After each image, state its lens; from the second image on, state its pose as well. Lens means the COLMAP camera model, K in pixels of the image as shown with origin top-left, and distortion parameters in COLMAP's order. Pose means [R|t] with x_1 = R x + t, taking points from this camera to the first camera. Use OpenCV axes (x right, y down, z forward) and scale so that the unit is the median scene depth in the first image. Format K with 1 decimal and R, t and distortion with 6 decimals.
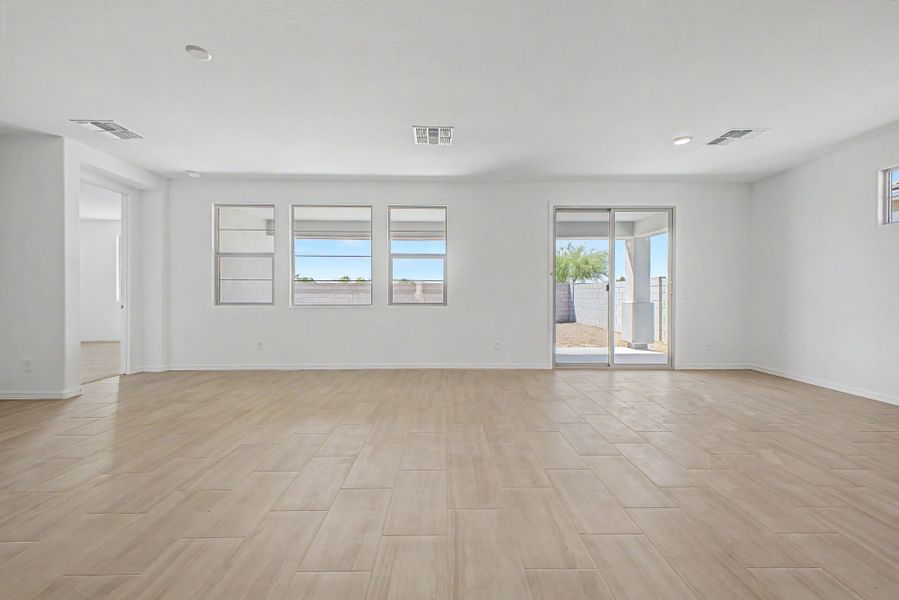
lens RADIAL K [[367.3, 0, 449.7], [0, 367.3, 294.0], [0, 0, 1]] dist [0.009506, -0.000102]
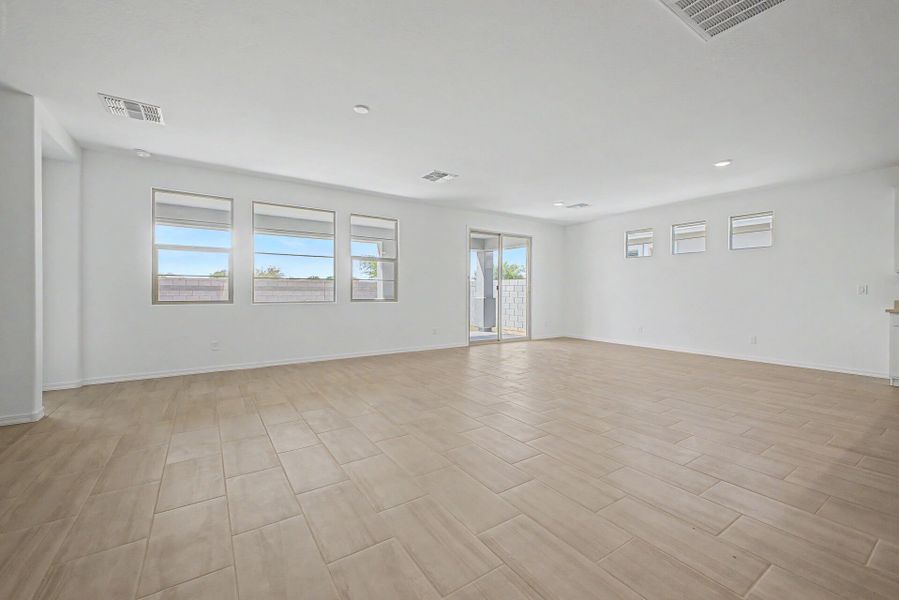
lens RADIAL K [[367.3, 0, 449.7], [0, 367.3, 294.0], [0, 0, 1]] dist [0.009506, -0.000102]
pose [[0.837593, -0.001798, 0.546292, -0.529137], [-0.002571, 0.999971, 0.007234, -0.001730], [-0.546289, -0.007464, 0.837564, -0.119167]]
